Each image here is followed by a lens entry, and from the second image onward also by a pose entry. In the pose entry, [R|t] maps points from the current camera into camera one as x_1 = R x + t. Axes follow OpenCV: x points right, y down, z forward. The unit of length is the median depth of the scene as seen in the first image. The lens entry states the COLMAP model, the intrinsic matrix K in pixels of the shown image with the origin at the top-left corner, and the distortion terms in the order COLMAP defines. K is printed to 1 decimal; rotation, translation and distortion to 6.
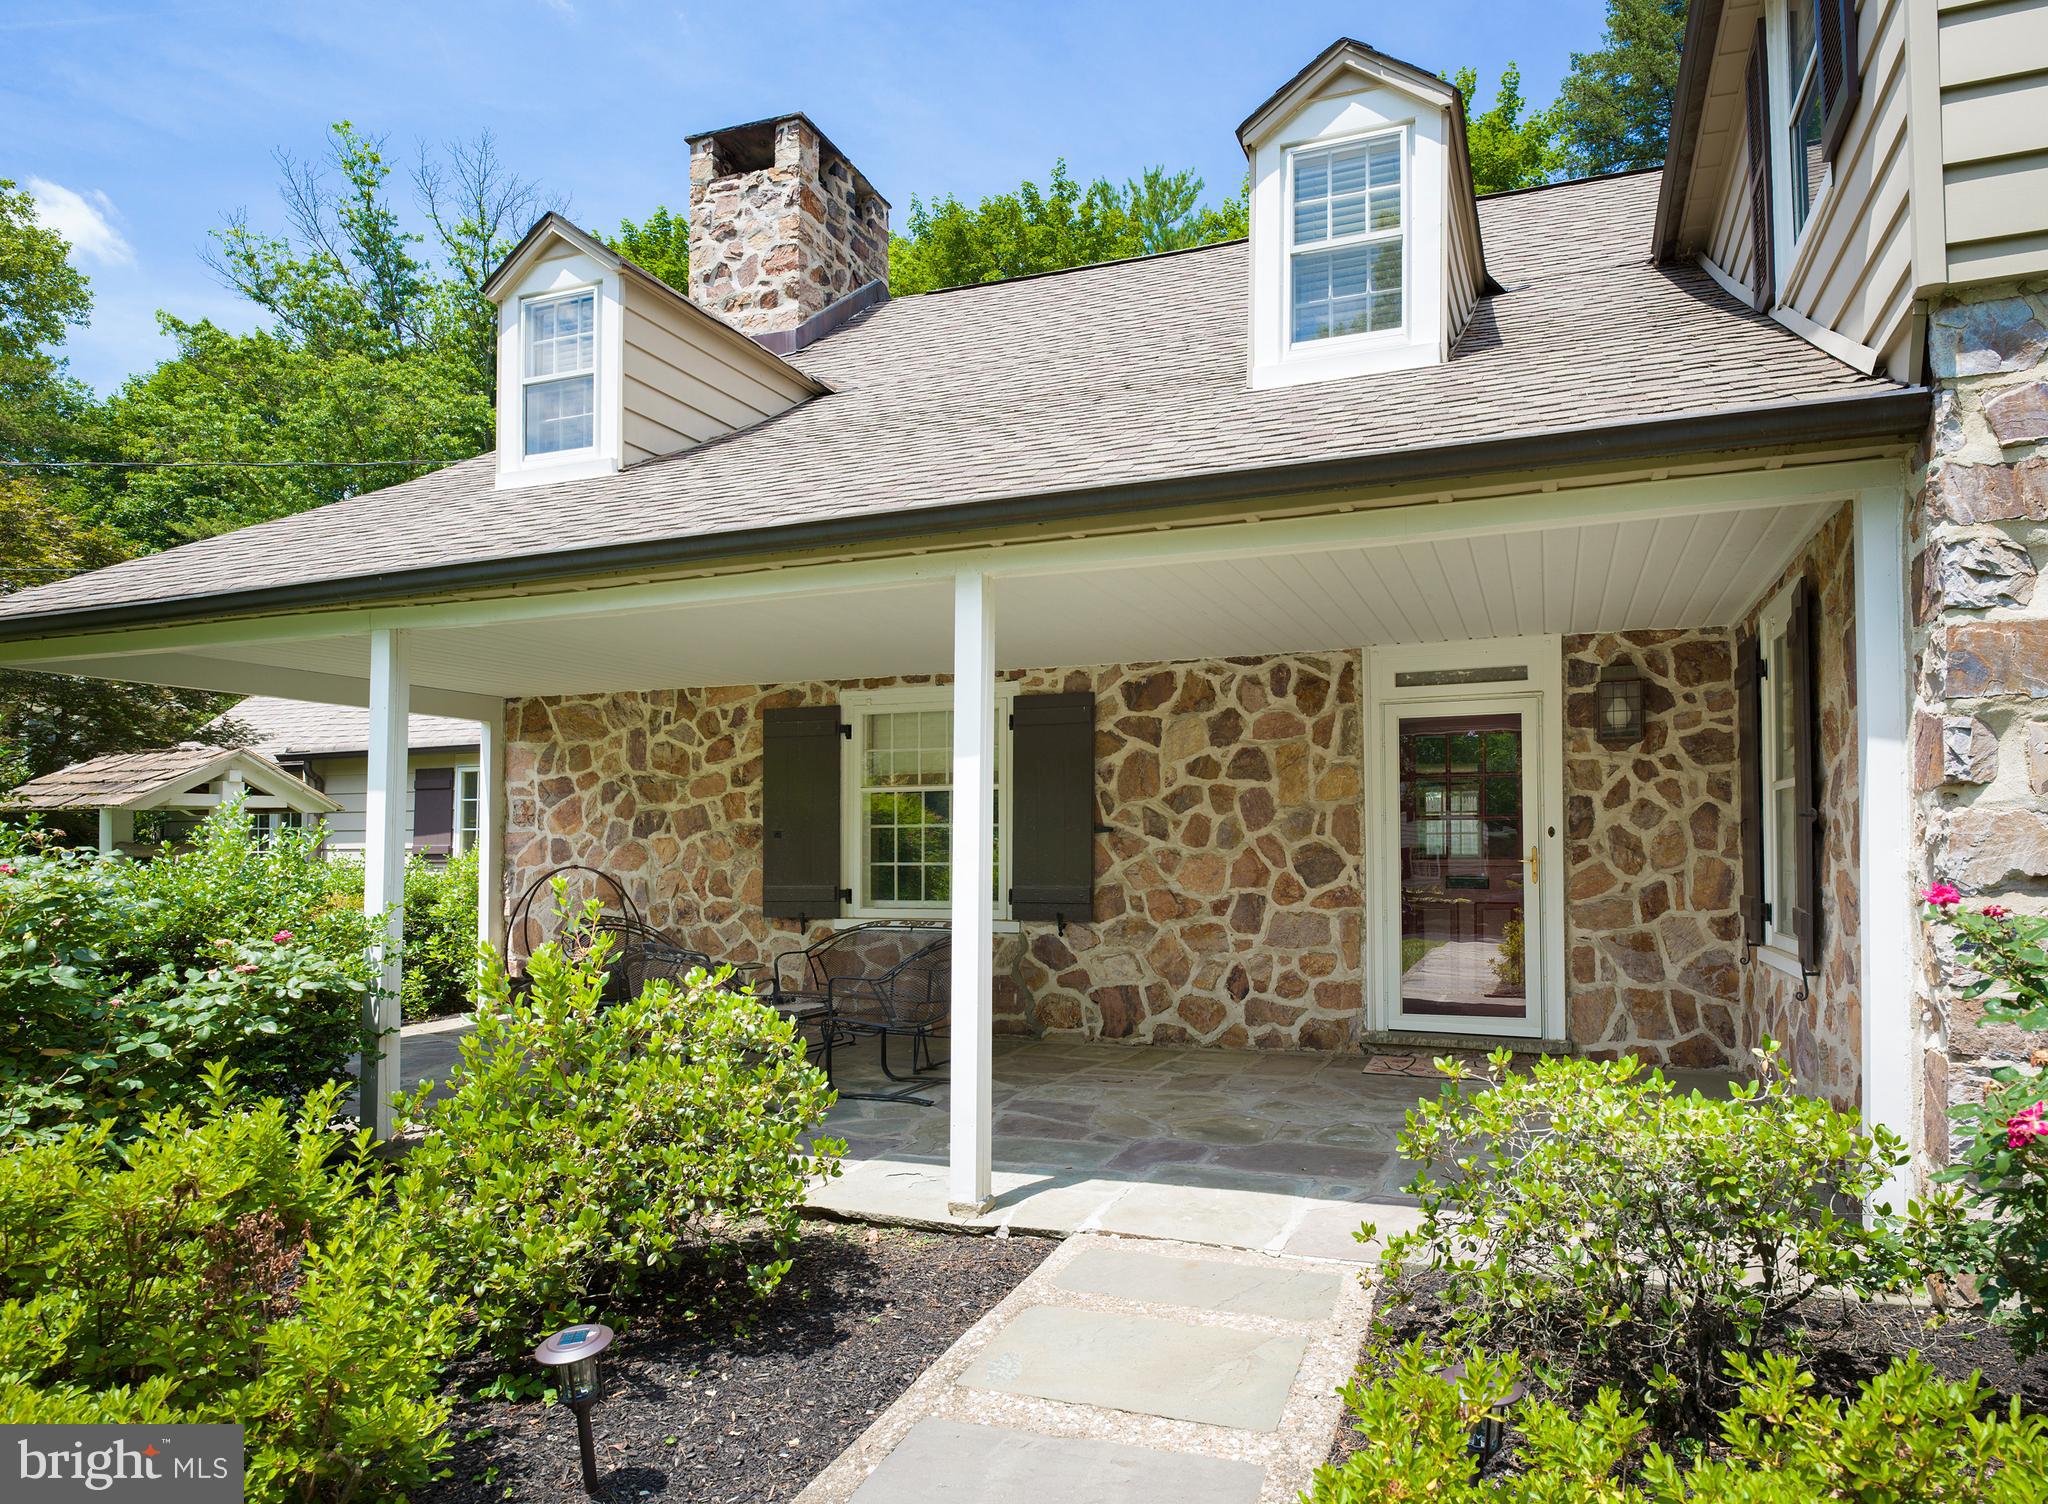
lens RADIAL K [[1575.3, 0, 1024.0], [0, 1575.3, 752.0], [0, 0, 1]] dist [-0.002431, -0.003890]
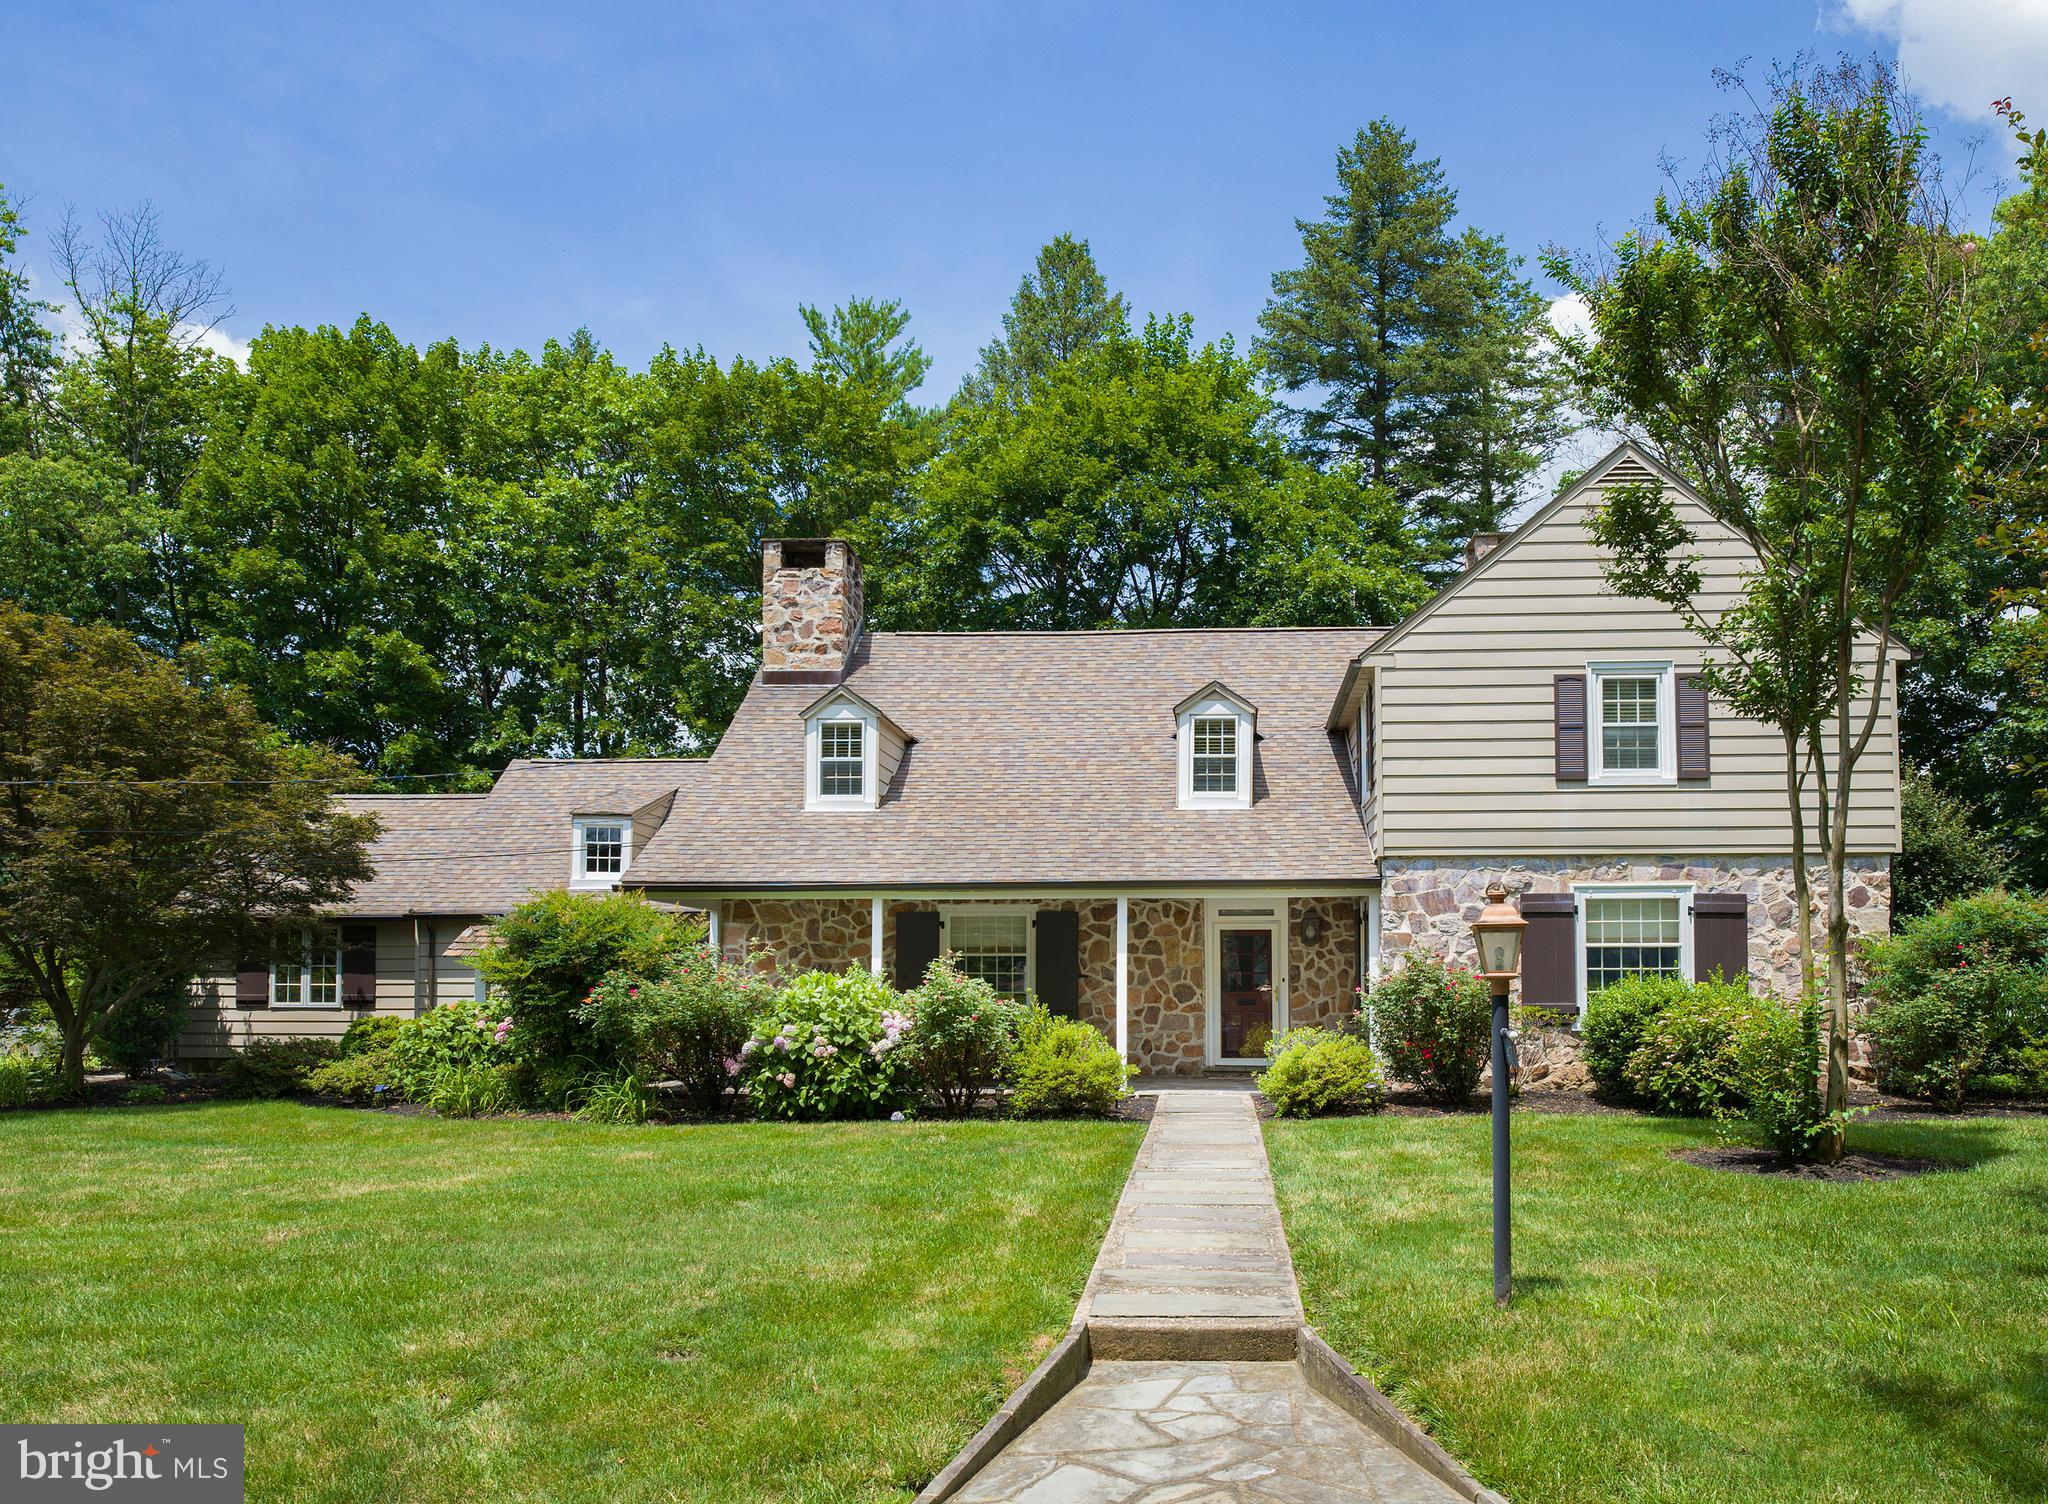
lens RADIAL K [[1575.3, 0, 1024.0], [0, 1575.3, 752.0], [0, 0, 1]] dist [-0.002431, -0.003890]
pose [[0.982579, 0.038609, 0.181791, -0.456060], [-0.022013, 0.995475, -0.092441, -0.058399], [-0.184538, 0.086829, 0.978982, -1.184024]]
